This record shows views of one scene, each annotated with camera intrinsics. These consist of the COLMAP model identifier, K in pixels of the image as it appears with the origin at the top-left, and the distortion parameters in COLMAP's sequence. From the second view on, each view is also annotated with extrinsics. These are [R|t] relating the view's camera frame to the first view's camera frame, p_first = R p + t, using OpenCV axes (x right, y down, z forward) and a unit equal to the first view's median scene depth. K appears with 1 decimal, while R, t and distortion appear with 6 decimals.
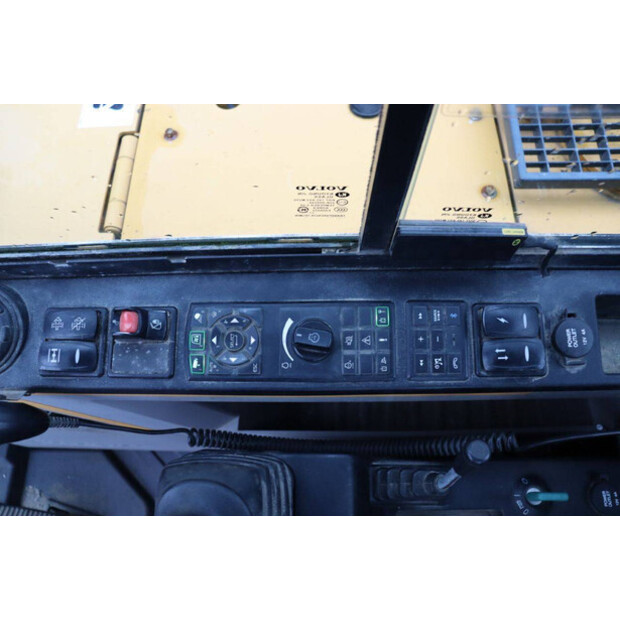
lens RADIAL K [[501.9, 0, 310.0], [0, 501.9, 310.0], [0, 0, 1]] dist [-0.113586, 0.005852]
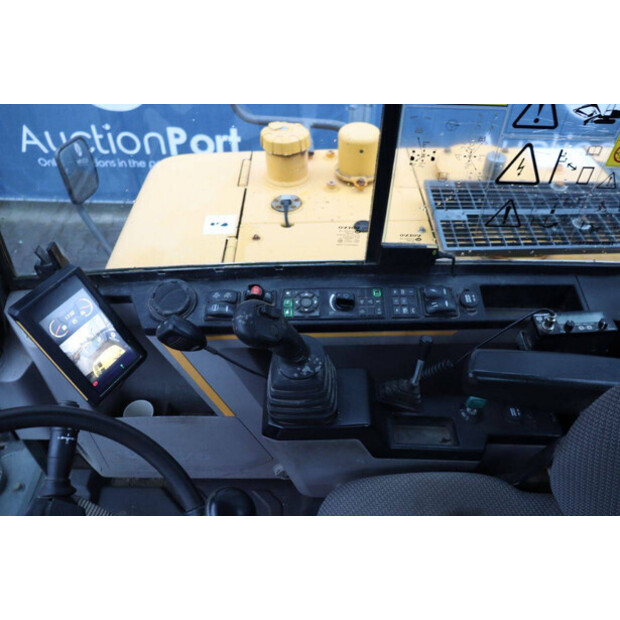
lens RADIAL K [[501.9, 0, 310.0], [0, 501.9, 310.0], [0, 0, 1]] dist [-0.113586, 0.005852]
pose [[0.999564, 0.009669, 0.027908, -0.190505], [0.002082, 0.919480, -0.393131, 0.887246], [-0.029462, 0.393018, 0.919059, -0.875038]]
